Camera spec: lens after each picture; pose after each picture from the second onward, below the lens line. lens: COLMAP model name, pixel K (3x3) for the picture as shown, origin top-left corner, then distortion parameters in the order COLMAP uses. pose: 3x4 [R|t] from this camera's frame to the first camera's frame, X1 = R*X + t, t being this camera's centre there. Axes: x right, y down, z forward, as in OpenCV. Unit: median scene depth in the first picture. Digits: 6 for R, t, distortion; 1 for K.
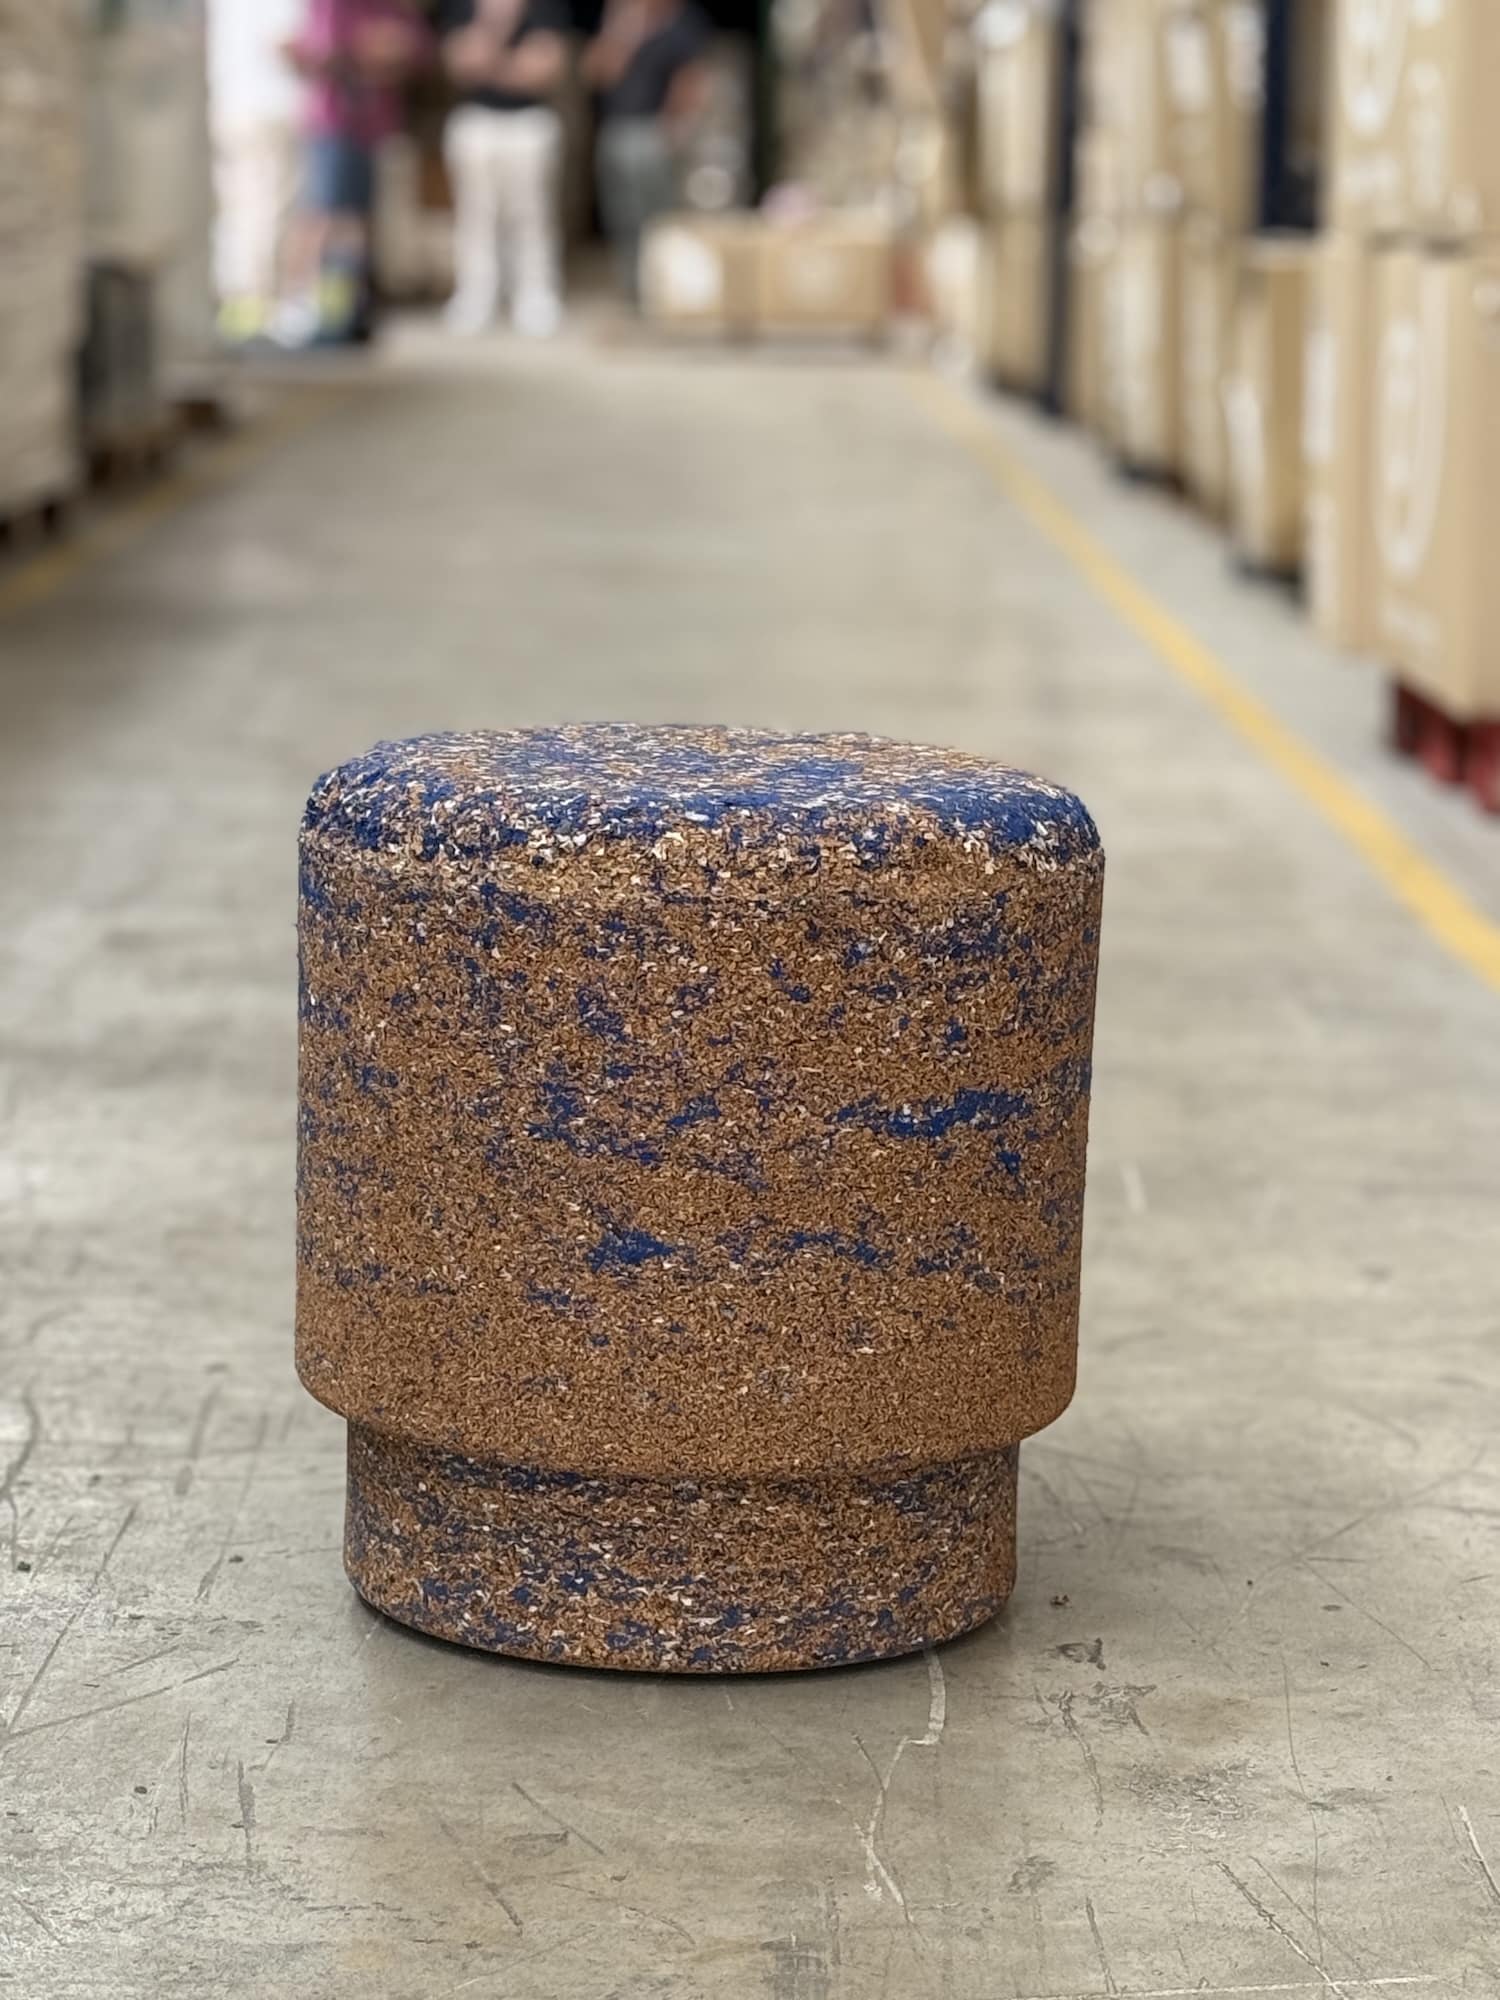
lens RADIAL K [[4990.0, 0, 751.6], [0, 4990.0, 1000.4], [0, 0, 1]] dist [0.139906, 0.000000]
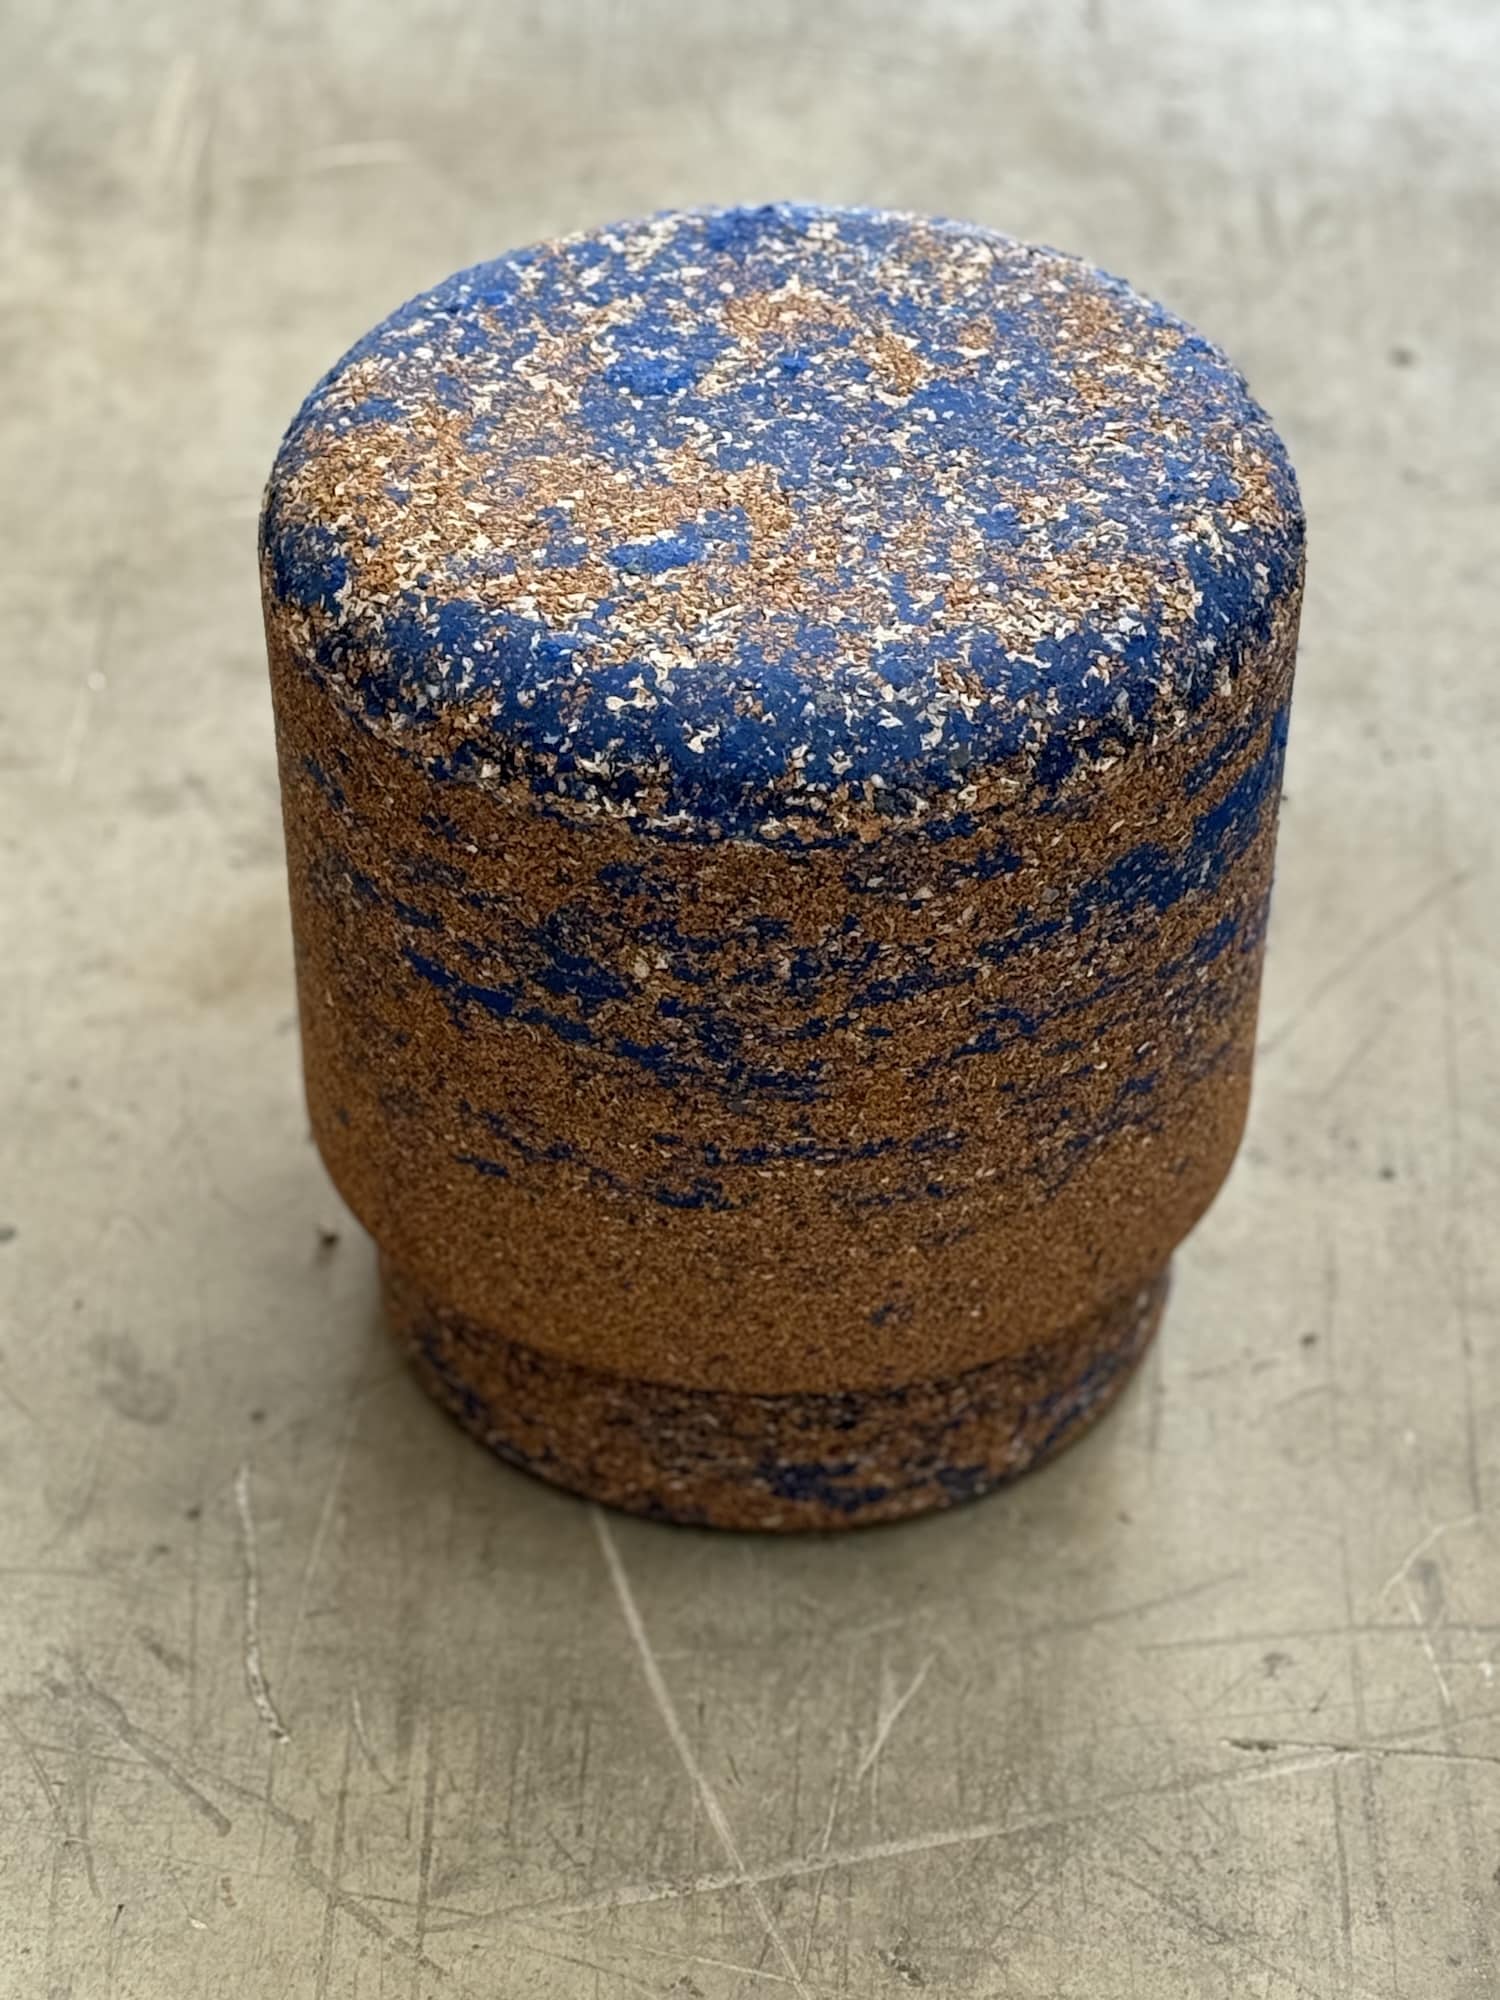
lens RADIAL K [[4990.0, 0, 741.9], [0, 4990.0, 1001.4], [0, 0, 1]] dist [0.139906, 0.000000]
pose [[-0.998317, -0.057095, 0.010207, -0.016318], [-0.028849, 0.641481, 0.766596, -0.600794], [-0.050316, 0.765011, -0.642048, 1.622111]]
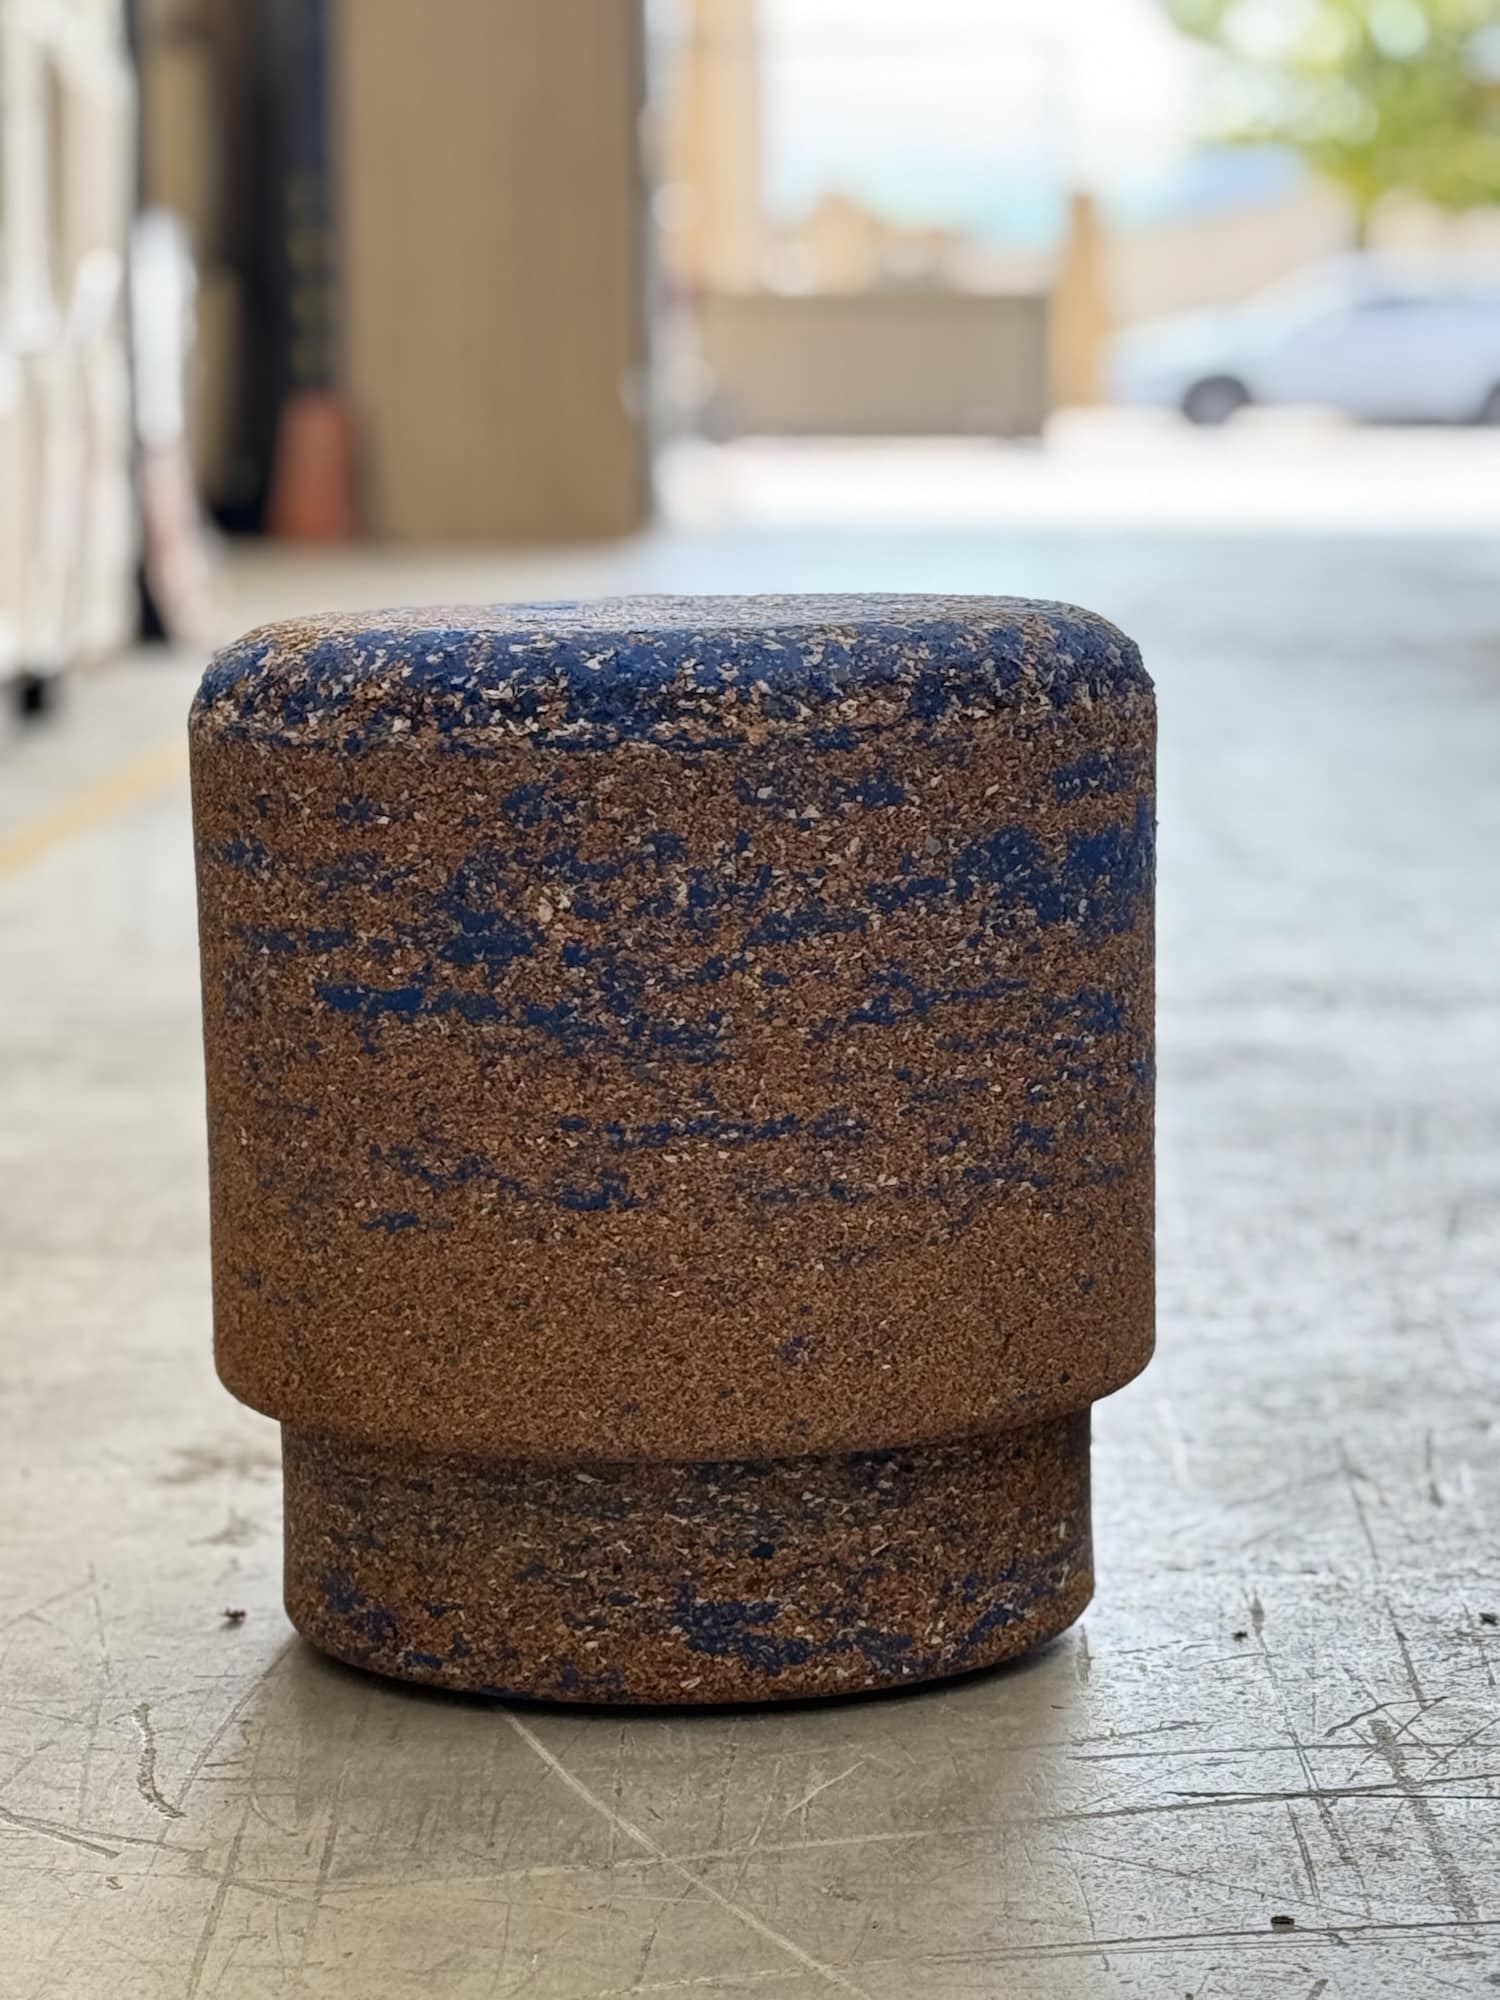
lens RADIAL K [[4990.0, 0, 748.9], [0, 4990.0, 1001.4], [0, 0, 1]] dist [0.139906, 0.000000]
pose [[-0.999665, -0.019159, 0.017426, -0.042289], [-0.013041, 0.953701, 0.300475, -0.202499], [-0.022376, 0.300147, -0.953631, 1.924219]]
